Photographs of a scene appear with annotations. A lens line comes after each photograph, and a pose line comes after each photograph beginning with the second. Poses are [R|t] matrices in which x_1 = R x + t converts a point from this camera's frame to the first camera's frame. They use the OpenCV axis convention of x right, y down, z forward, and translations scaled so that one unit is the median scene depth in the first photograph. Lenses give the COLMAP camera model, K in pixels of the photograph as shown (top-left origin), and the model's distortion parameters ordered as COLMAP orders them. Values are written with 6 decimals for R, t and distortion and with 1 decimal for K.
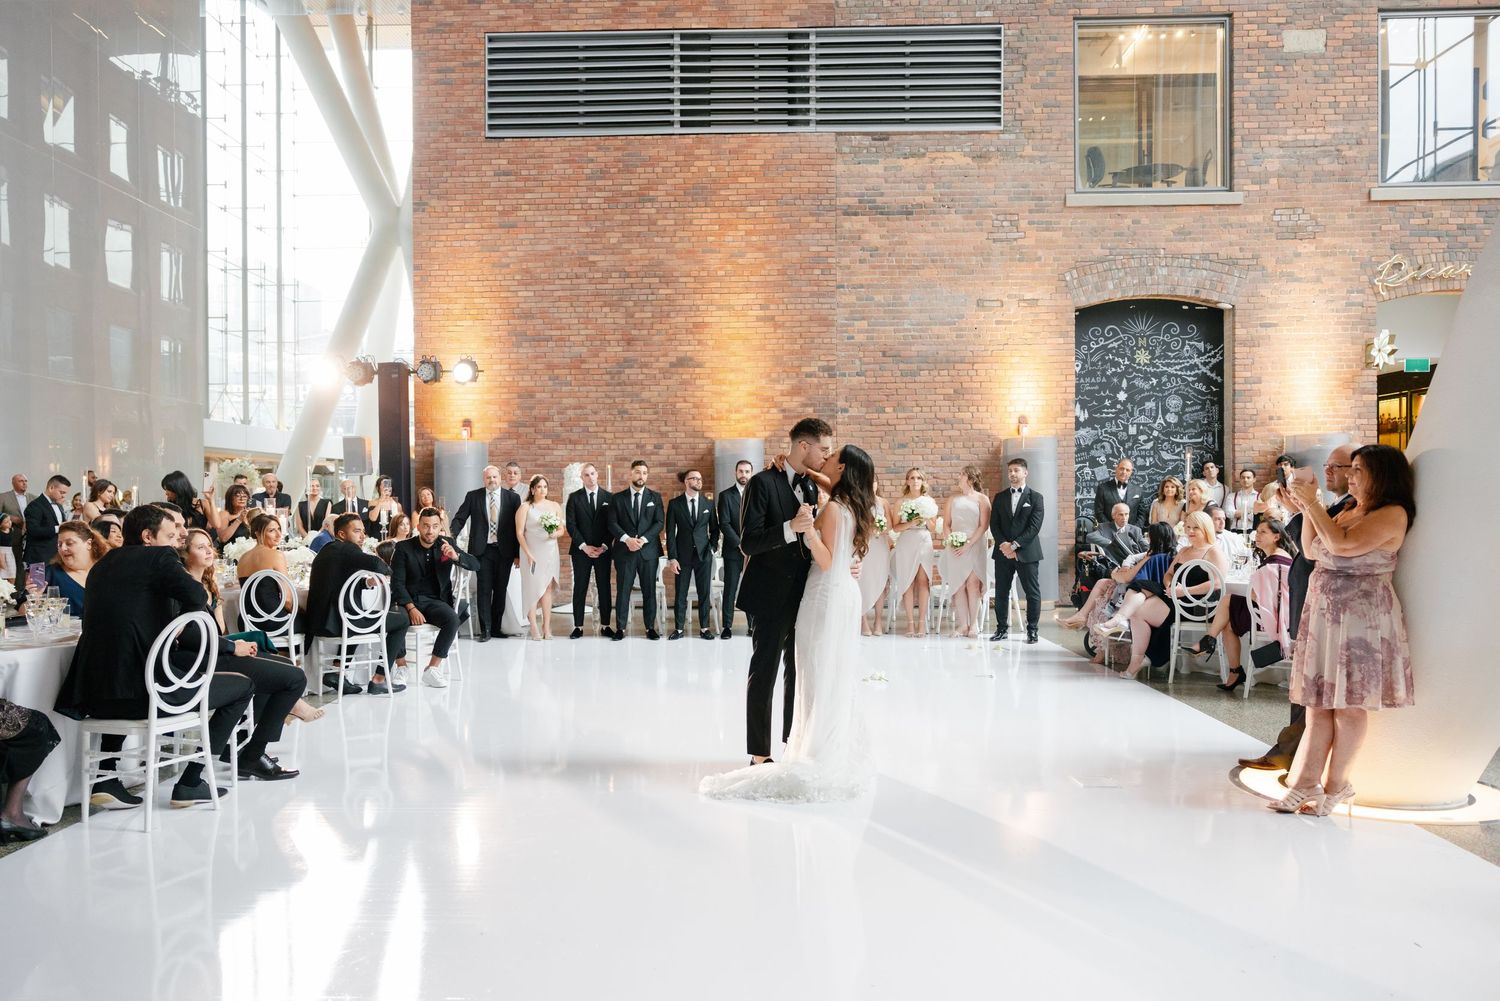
lens RADIAL K [[1225.7, 0, 724.0], [0, 1225.7, 503.7], [0, 0, 1]] dist [0.009927, 0.045821]
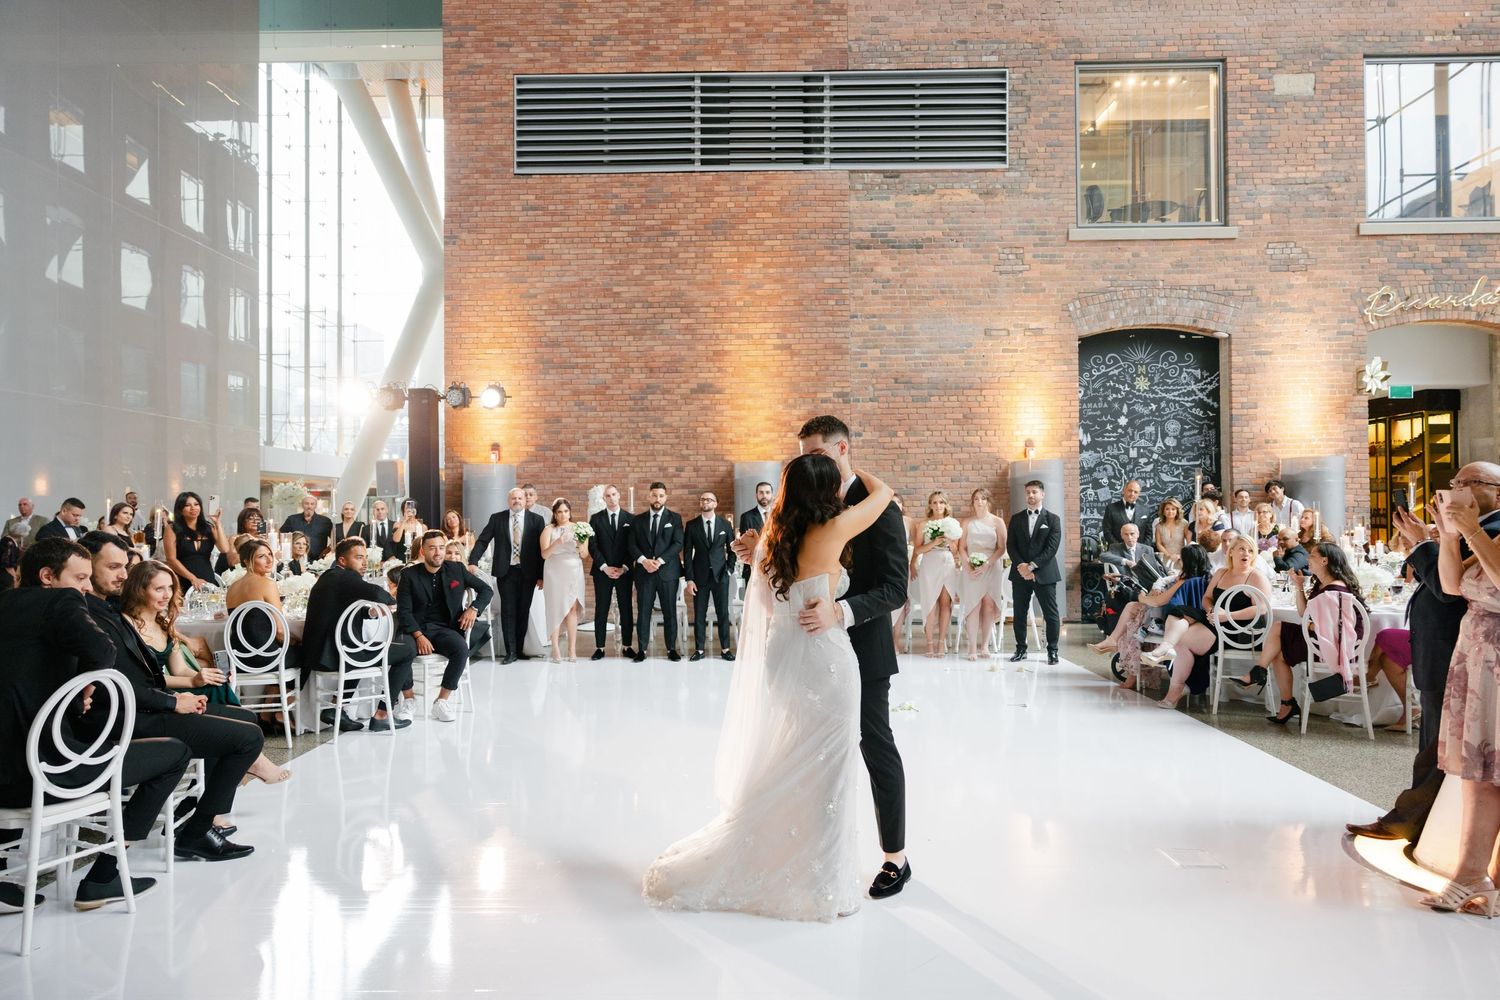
lens RADIAL K [[1057.1, 0, 744.9], [0, 1057.1, 493.5], [0, 0, 1]] dist [0.027576, 0.000683]
pose [[0.999973, -0.000952, 0.007330, -0.004884], [0.001142, 0.999663, -0.025916, -0.002841], [-0.007302, 0.025923, 0.999637, 0.102760]]
